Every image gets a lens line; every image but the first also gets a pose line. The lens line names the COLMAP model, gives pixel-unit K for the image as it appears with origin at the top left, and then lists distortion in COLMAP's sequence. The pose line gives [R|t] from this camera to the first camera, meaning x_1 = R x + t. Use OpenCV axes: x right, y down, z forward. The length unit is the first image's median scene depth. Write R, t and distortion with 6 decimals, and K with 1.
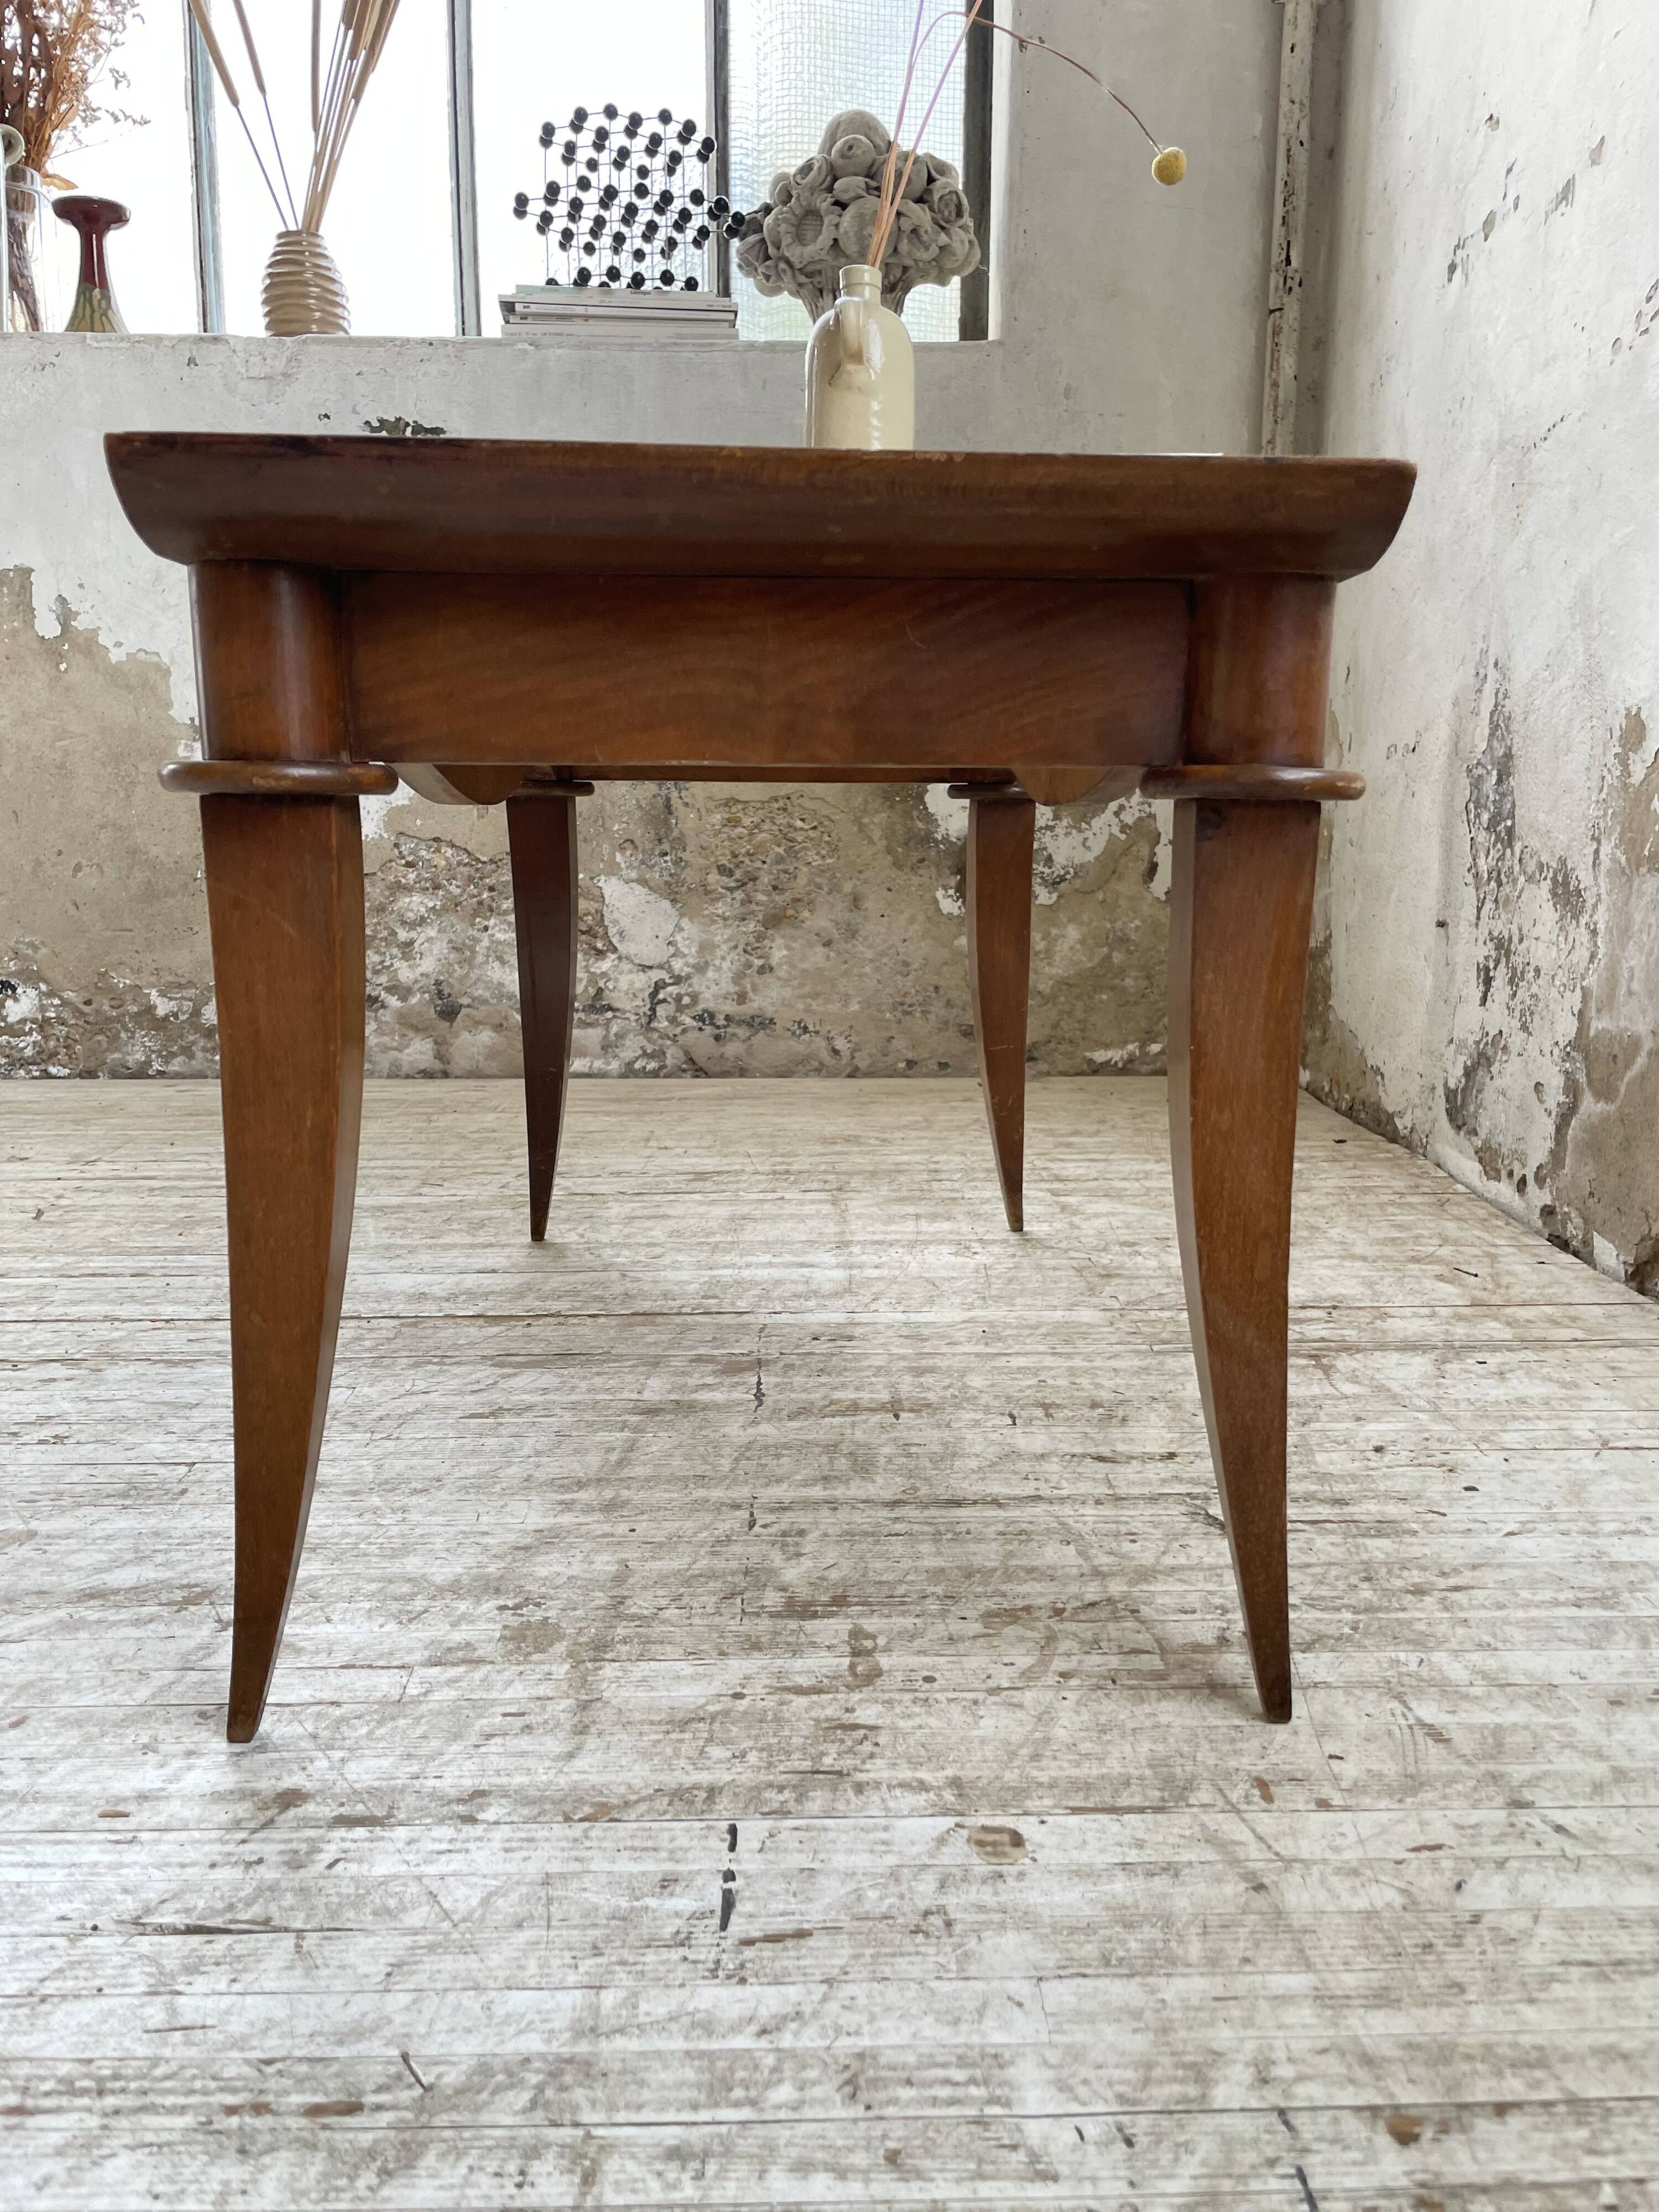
lens RADIAL K [[1672.6, 0, 851.9], [0, 1672.6, 1122.3], [0, 0, 1]] dist [0.093301, -0.127518]
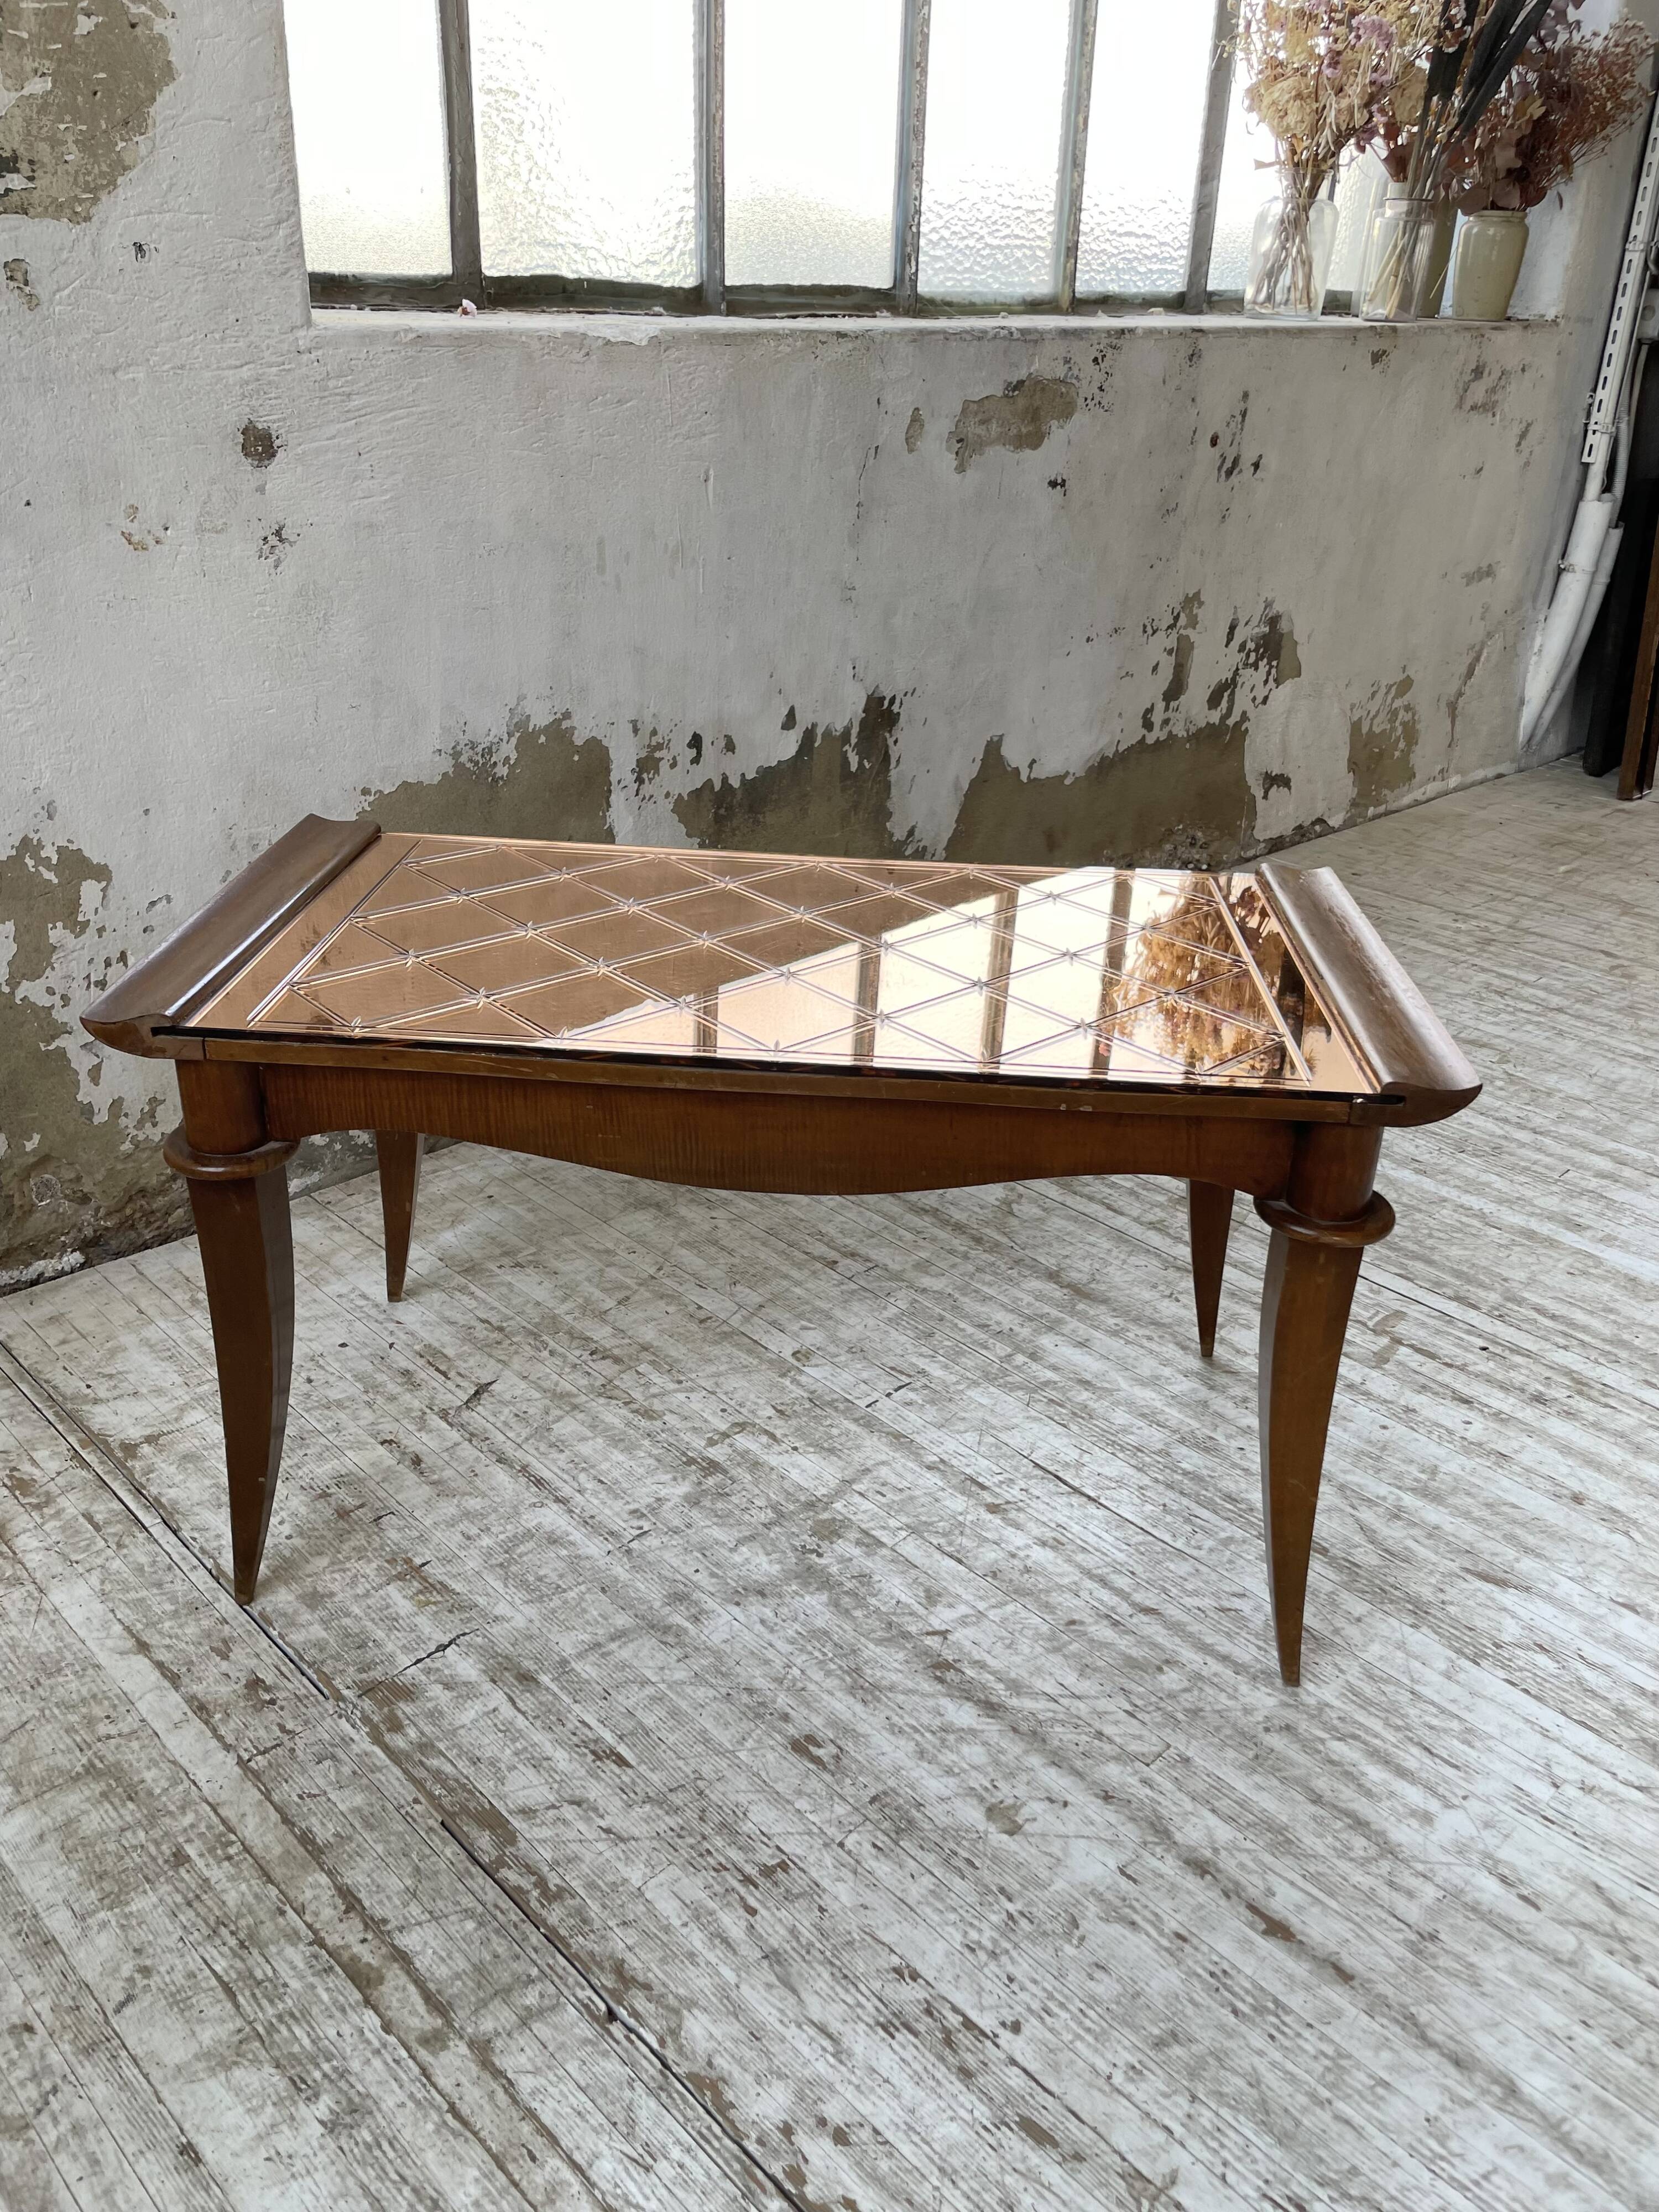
lens RADIAL K [[1672.4, 0, 800.2], [0, 1672.4, 1094.1], [0, 0, 1]] dist [0.083887, -0.114815]
pose [[-0.663237, -0.344357, 0.664481, -0.843421], [0.111955, 0.832218, 0.543029, -0.743449], [-0.739989, 0.434548, -0.513405, 1.223444]]
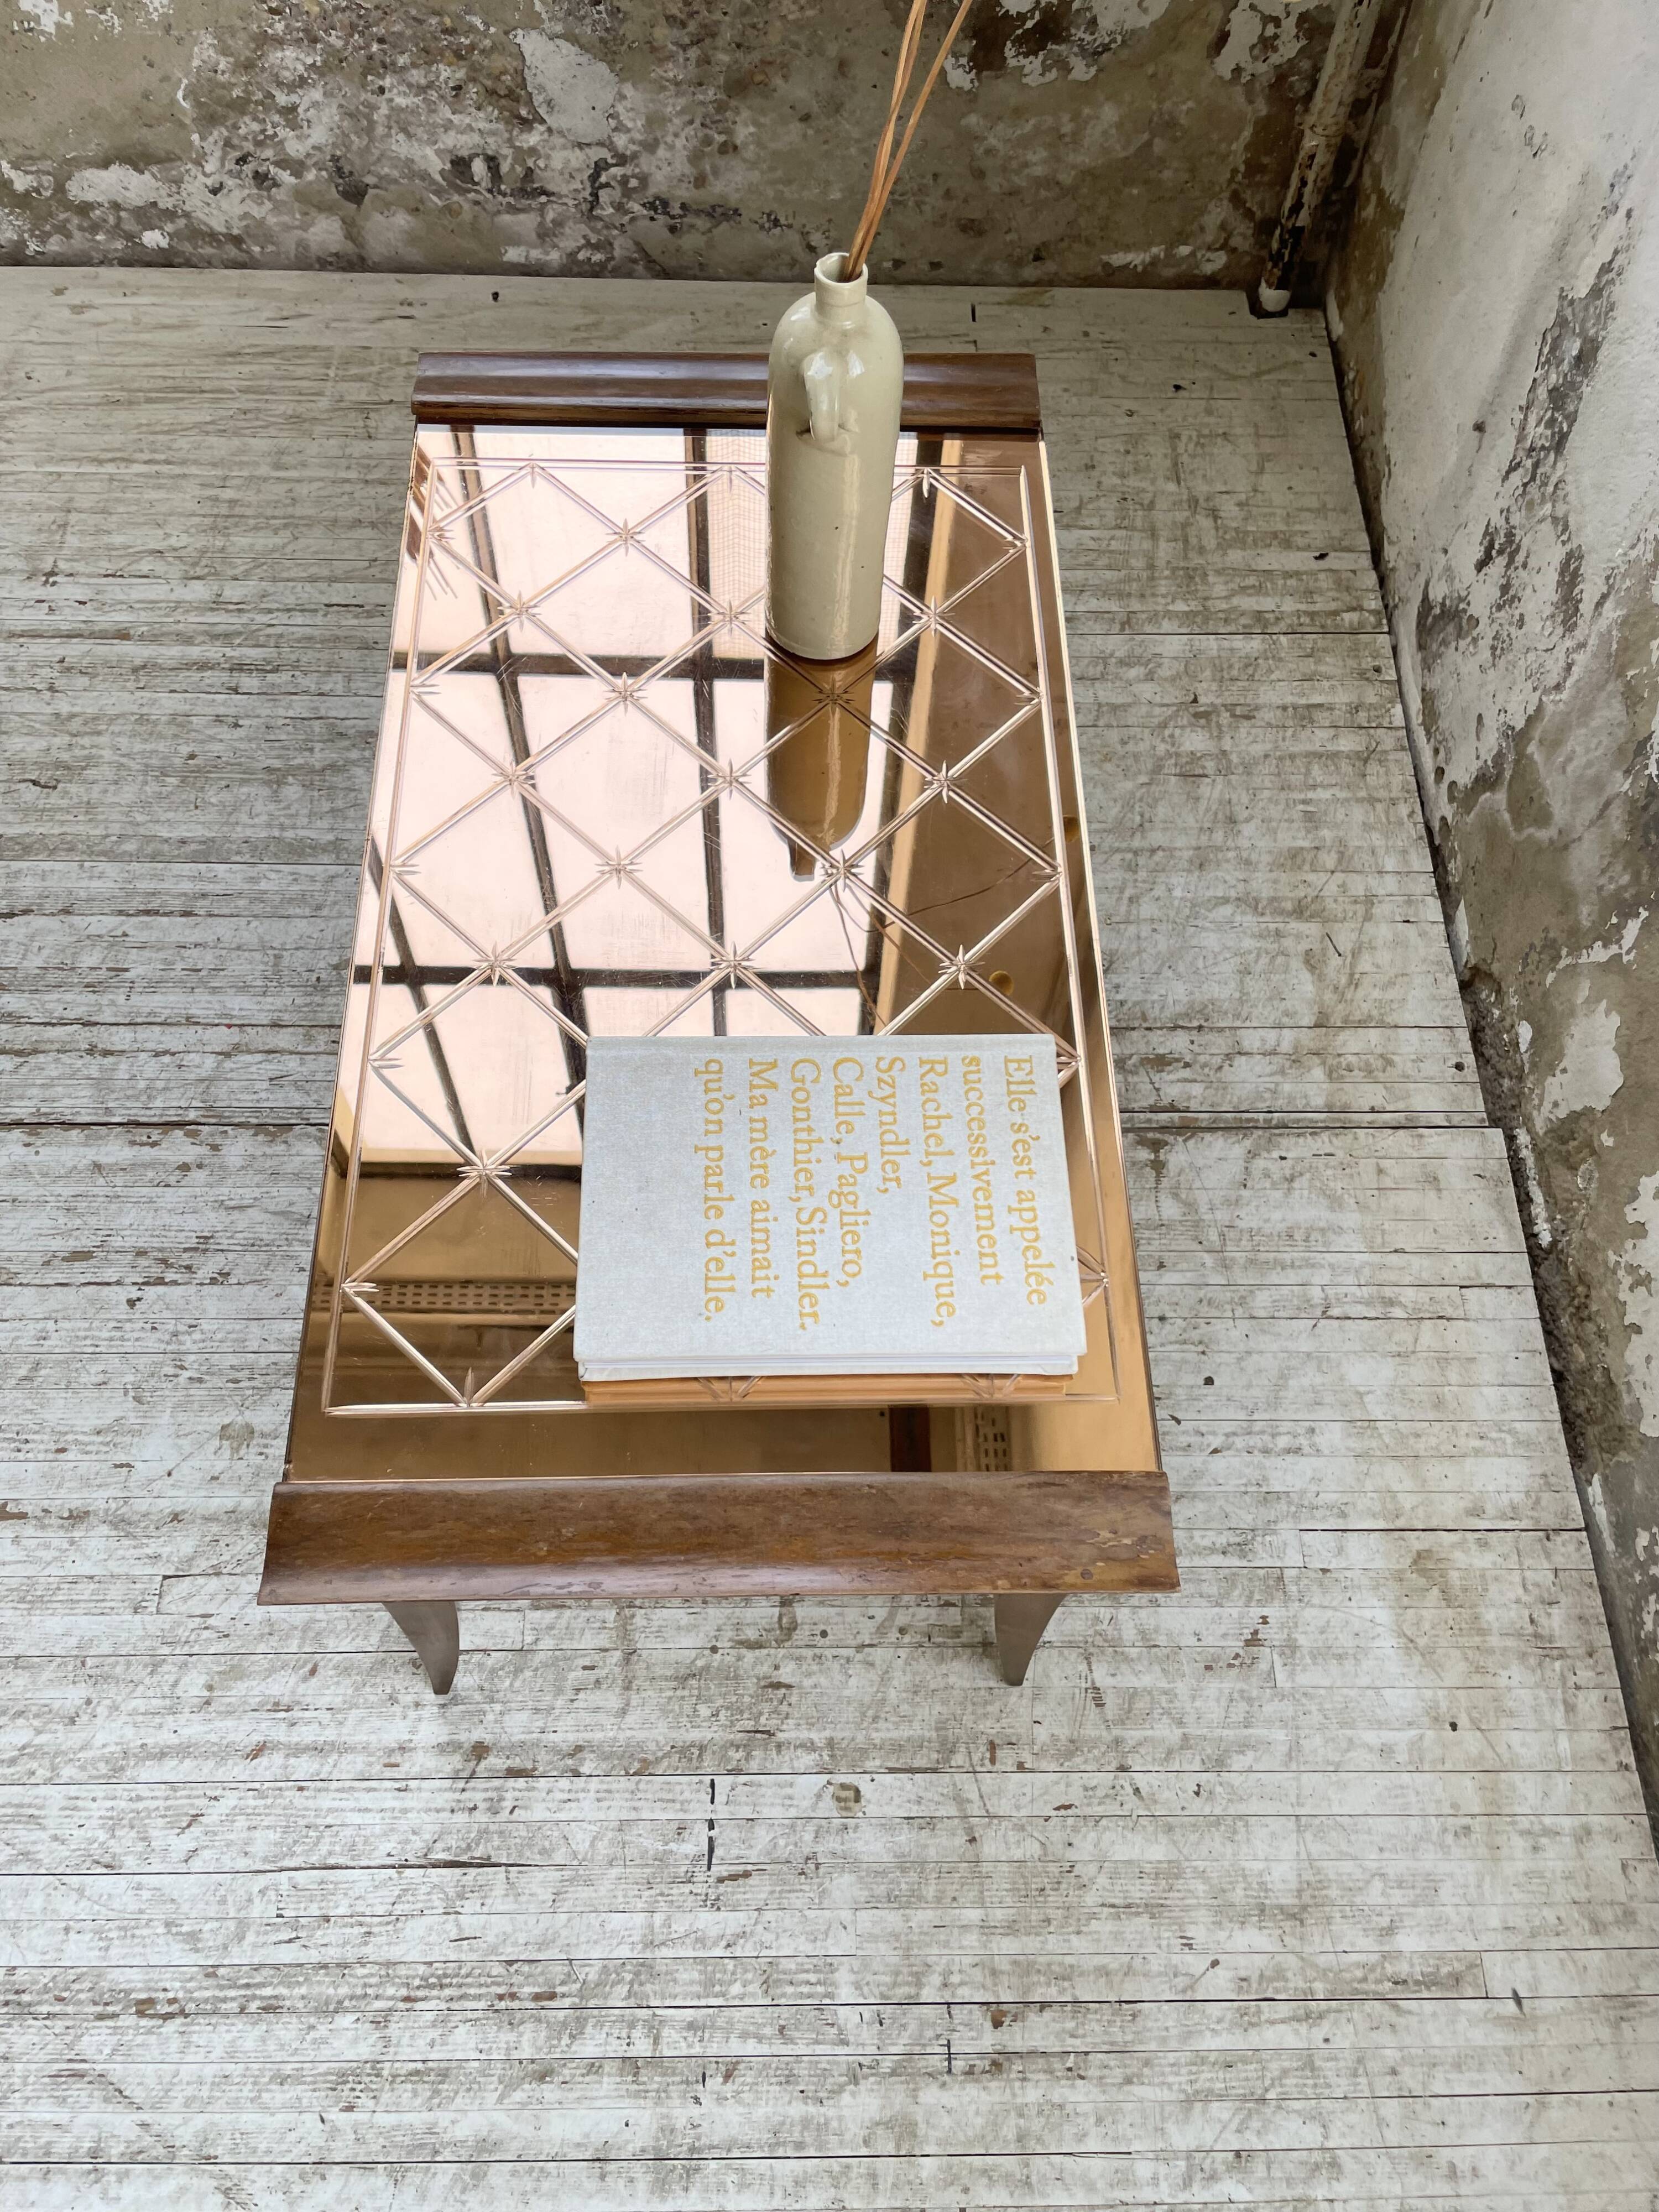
lens RADIAL K [[1664.3, 0, 825.4], [0, 1664.3, 1121.9], [0, 0, 1]] dist [0.085522, -0.118228]
pose [[0.999172, 0.037006, 0.016898, -0.000902], [-0.036239, 0.620880, 0.783067, -0.905948], [0.018486, -0.783032, 0.621707, 0.228259]]
